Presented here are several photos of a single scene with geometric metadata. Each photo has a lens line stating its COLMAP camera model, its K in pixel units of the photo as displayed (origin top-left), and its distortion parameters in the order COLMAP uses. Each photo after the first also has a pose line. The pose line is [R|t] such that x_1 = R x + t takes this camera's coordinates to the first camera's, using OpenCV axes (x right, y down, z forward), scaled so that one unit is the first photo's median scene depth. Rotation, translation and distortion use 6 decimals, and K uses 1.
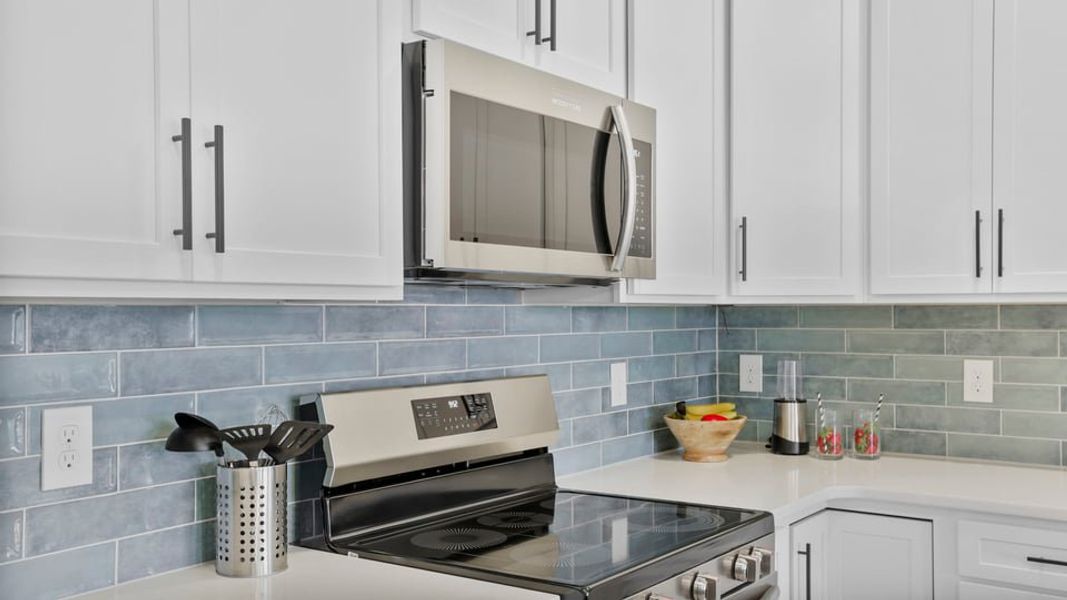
lens RADIAL K [[997.7, 0, 531.6], [0, 997.7, 306.0], [0, 0, 1]] dist [-0.004765, 0.000000]
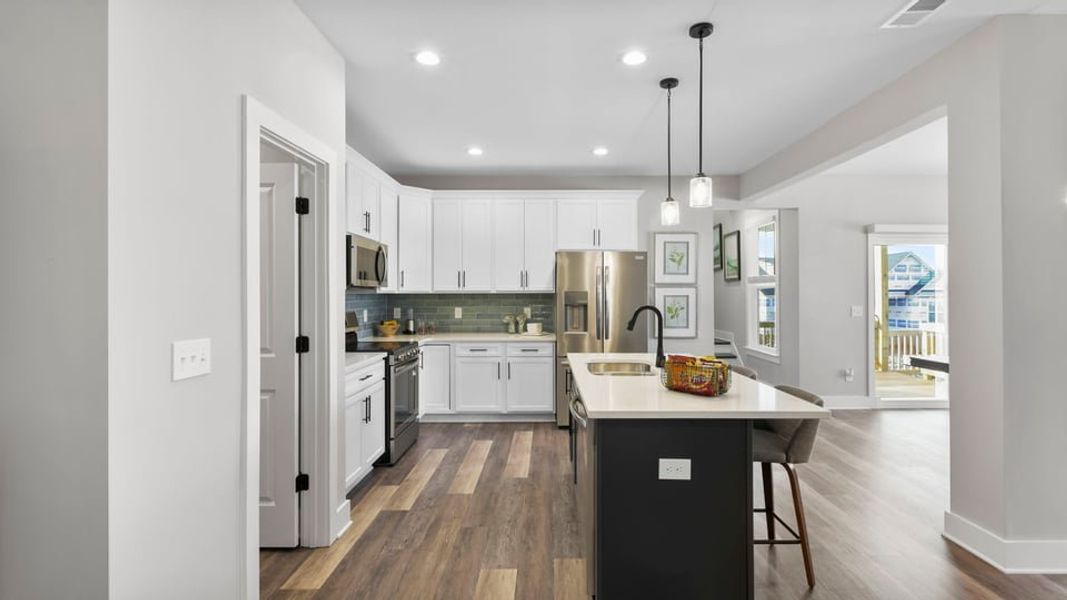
lens RADIAL K [[499.2, 0, 536.7], [0, 499.2, 293.3], [0, 0, 1]] dist [-0.005726, -0.001099]
pose [[0.821207, 0.002420, 0.570625, -0.439771], [-0.002335, 0.999997, -0.000881, -0.001766], [-0.570626, -0.000609, 0.821210, -0.828895]]
